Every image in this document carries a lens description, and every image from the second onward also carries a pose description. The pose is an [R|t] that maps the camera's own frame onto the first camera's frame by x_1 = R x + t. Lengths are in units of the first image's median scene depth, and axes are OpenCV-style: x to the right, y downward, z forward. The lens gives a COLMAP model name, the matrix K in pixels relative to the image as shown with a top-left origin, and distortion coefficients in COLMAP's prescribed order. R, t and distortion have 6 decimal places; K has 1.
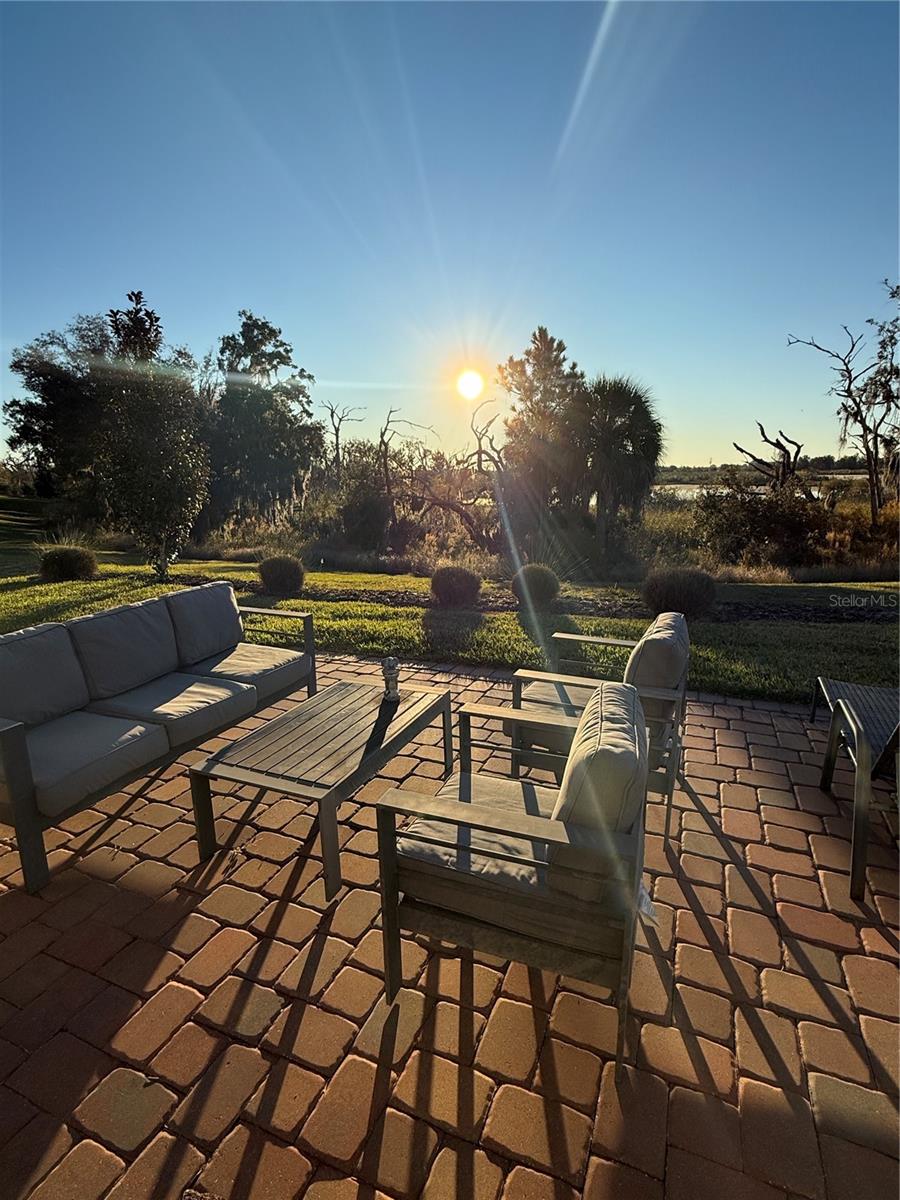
lens RADIAL K [[594.2, 0, 447.9], [0, 594.2, 601.7], [0, 0, 1]] dist [-0.000706, 0.000182]
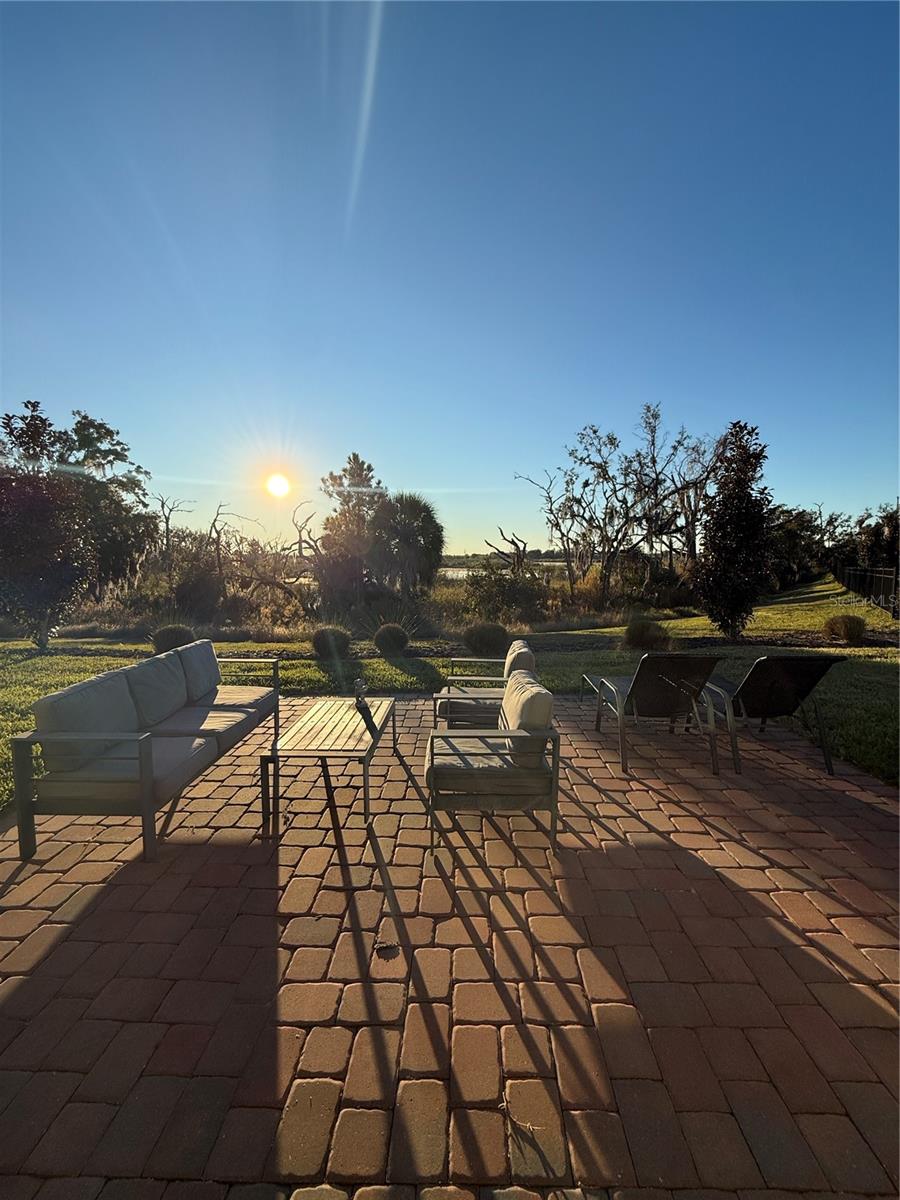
lens RADIAL K [[477.7, 0, 452.1], [0, 477.7, 596.6], [0, 0, 1]] dist [0.000677, 0.000034]
pose [[0.928539, -0.014974, 0.370932, -0.034093], [0.064194, 0.990611, -0.120704, 0.004661], [-0.365642, 0.135890, 0.920782, -0.027850]]
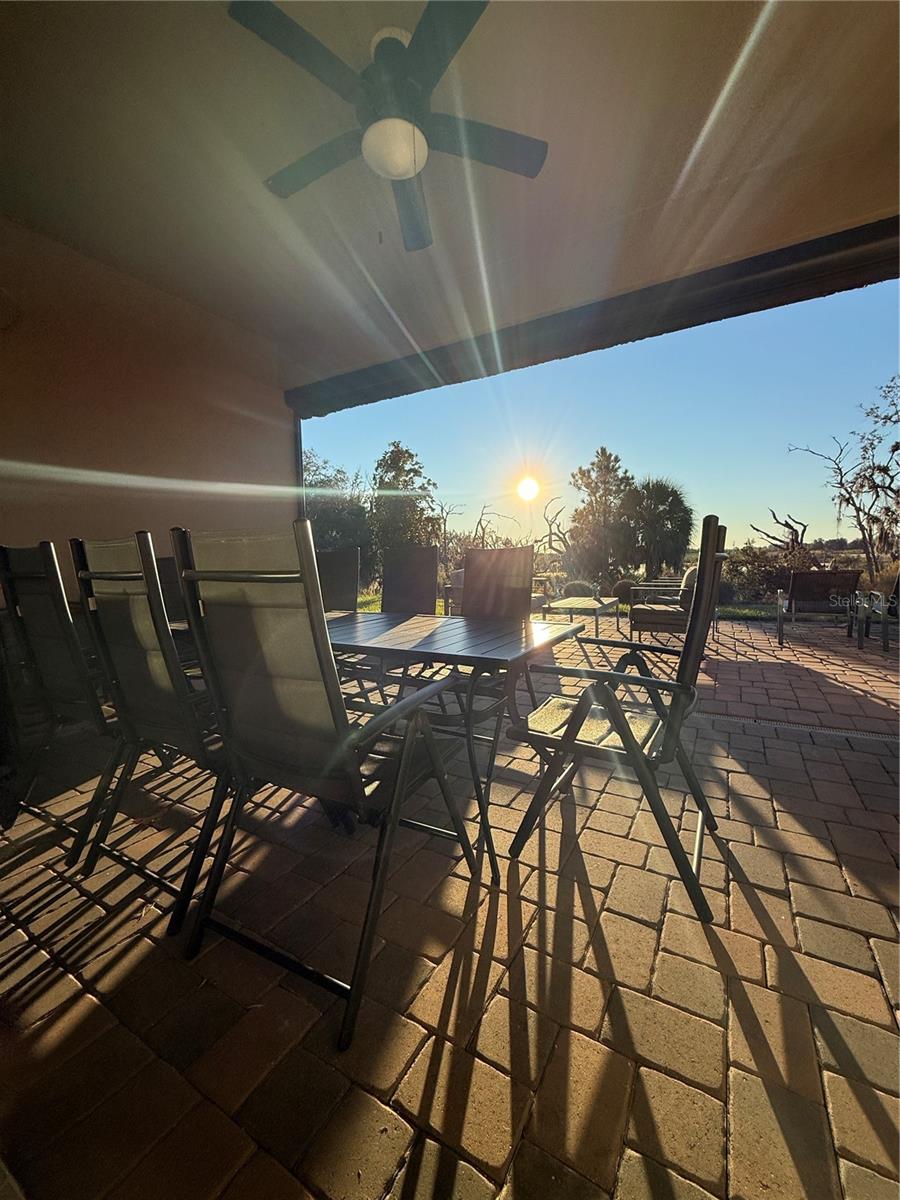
lens RADIAL K [[477.7, 0, 452.1], [0, 477.7, 596.6], [0, 0, 1]] dist [0.000677, 0.000034]
pose [[0.992266, 0.002702, -0.124104, -0.047041], [-0.018570, 0.991744, -0.126880, 0.043316], [0.122736, 0.128204, 0.984124, -0.113579]]
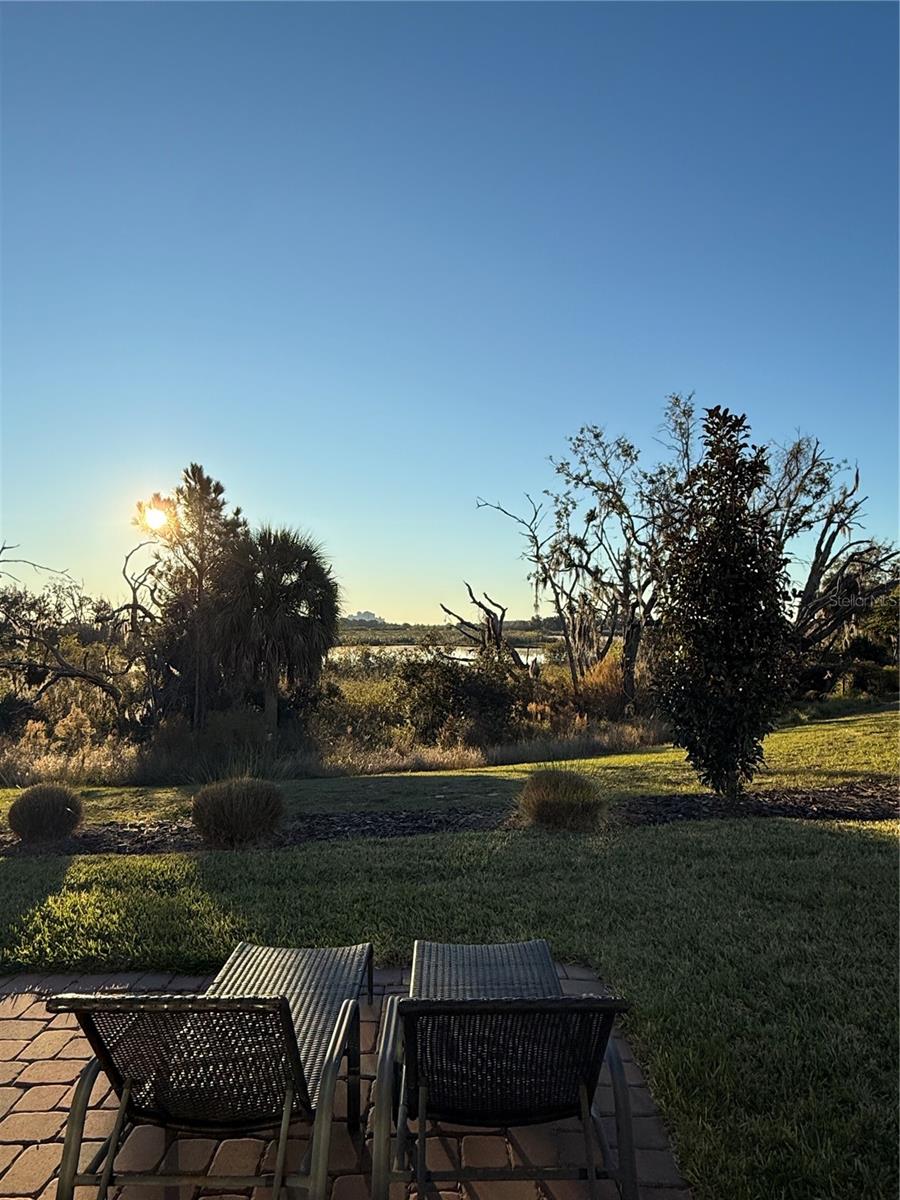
lens RADIAL K [[749.2, 0, 457.7], [0, 749.2, 597.2], [0, 0, 1]] dist [0.001621, 0.000143]
pose [[0.911751, 0.031635, 0.409524, 0.053870], [0.073578, 0.968323, -0.238613, -0.006930], [-0.404101, 0.247687, 0.880542, -0.012208]]
